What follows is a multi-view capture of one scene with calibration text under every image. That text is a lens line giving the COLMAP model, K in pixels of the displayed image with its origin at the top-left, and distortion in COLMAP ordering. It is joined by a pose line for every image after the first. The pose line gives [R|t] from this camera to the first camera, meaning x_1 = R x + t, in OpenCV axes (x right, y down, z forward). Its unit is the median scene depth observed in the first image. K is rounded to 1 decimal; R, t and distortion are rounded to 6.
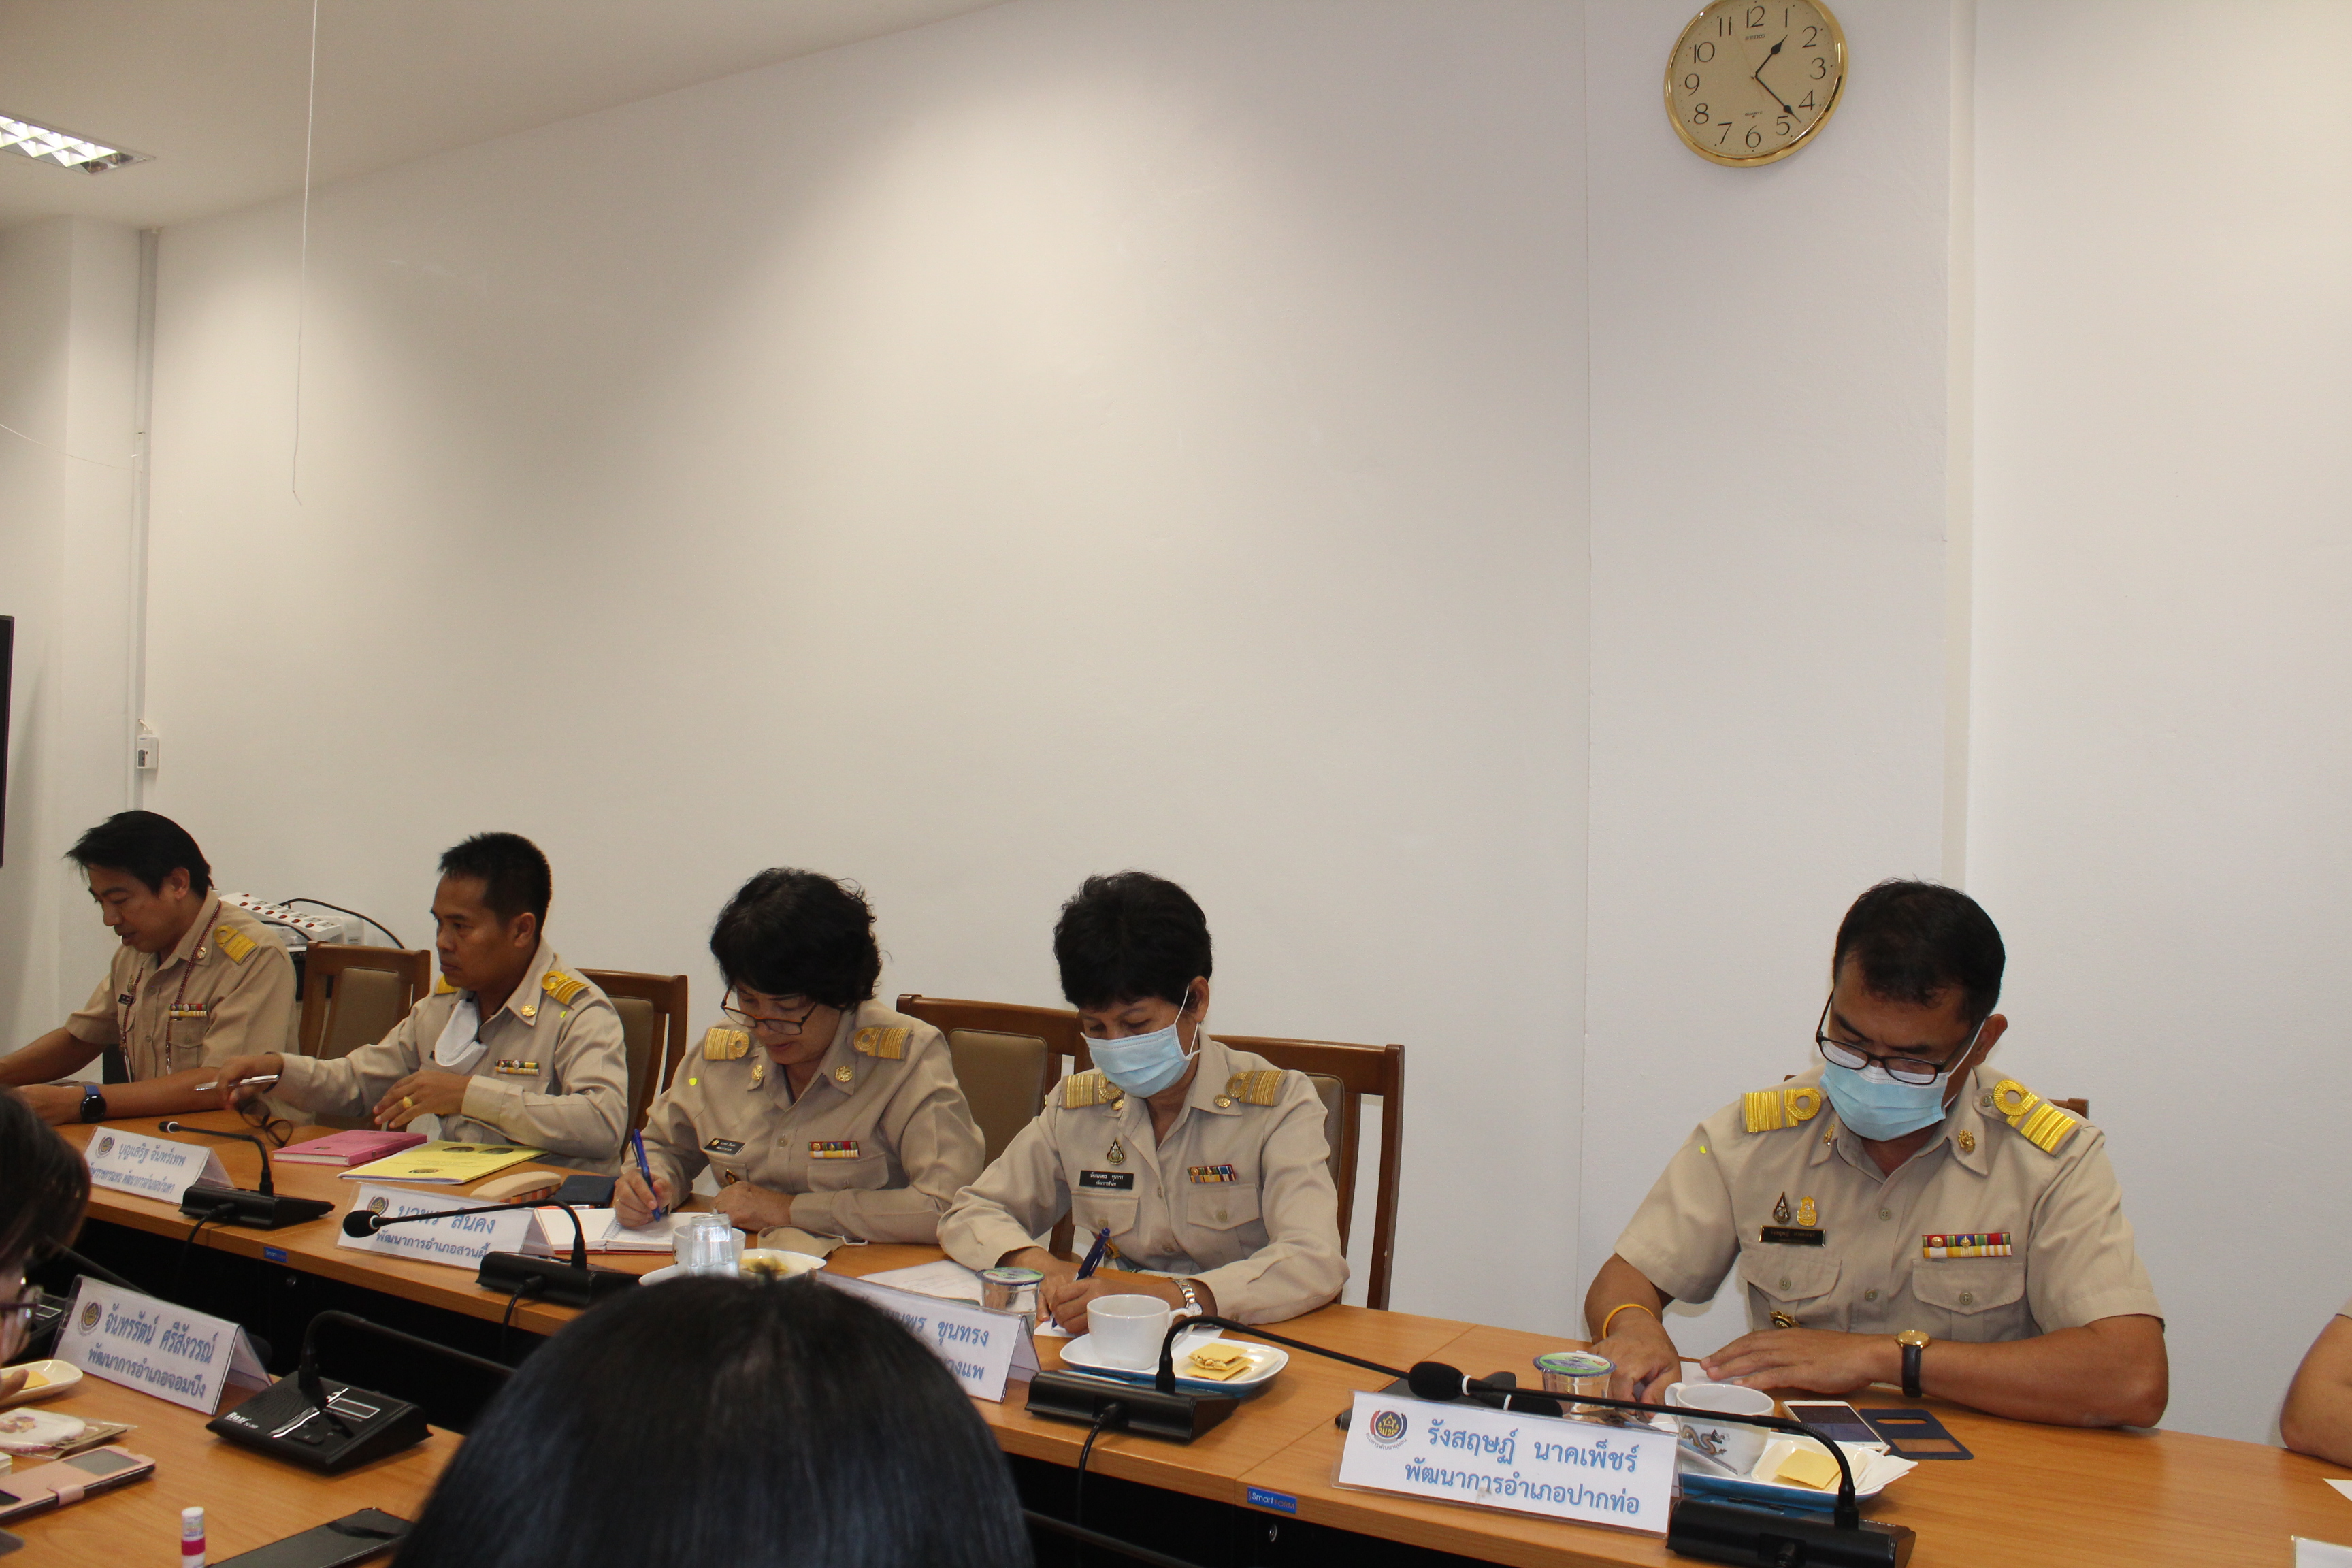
lens RADIAL K [[2119.5, 0, 1222.0], [0, 2119.5, 747.6], [0, 0, 1]] dist [-0.000299, -0.010184]
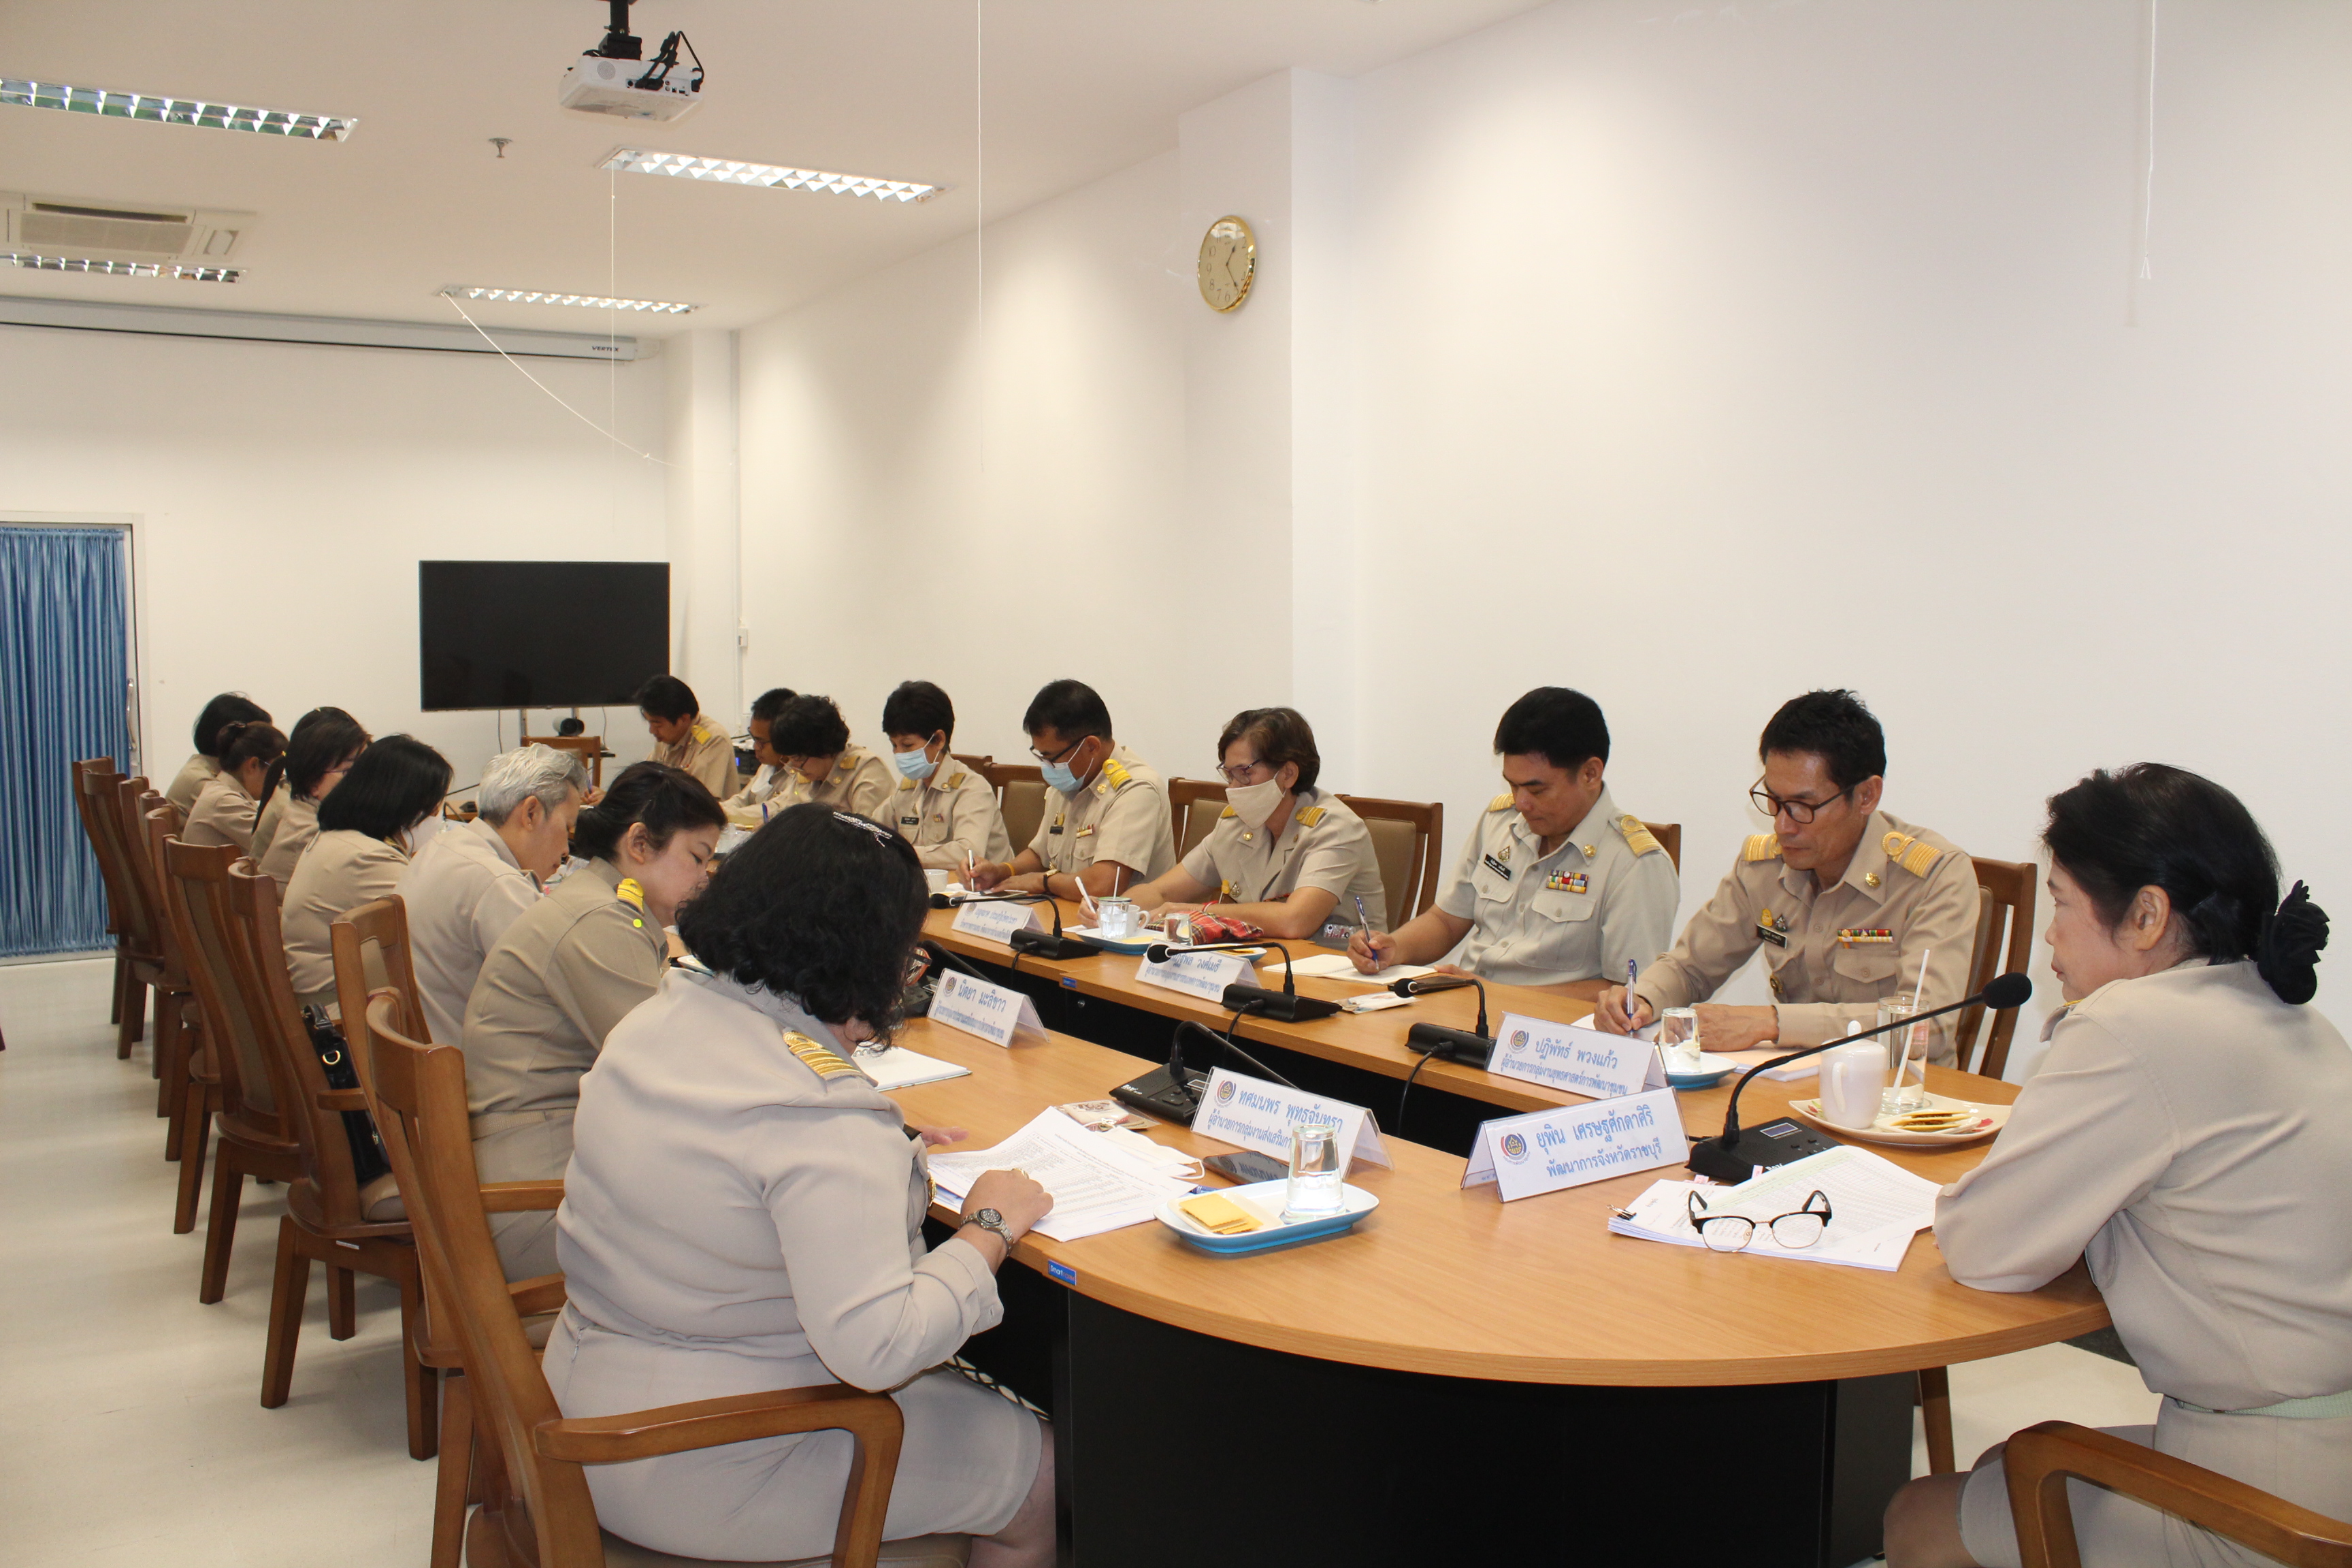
lens RADIAL K [[2119.5, 0, 1222.0], [0, 2119.5, 747.6], [0, 0, 1]] dist [-0.000299, -0.010184]
pose [[0.888005, -0.019109, -0.459437, 0.283601], [0.054912, 0.996393, 0.064692, 0.002724], [0.456544, -0.082676, 0.885851, -0.171843]]
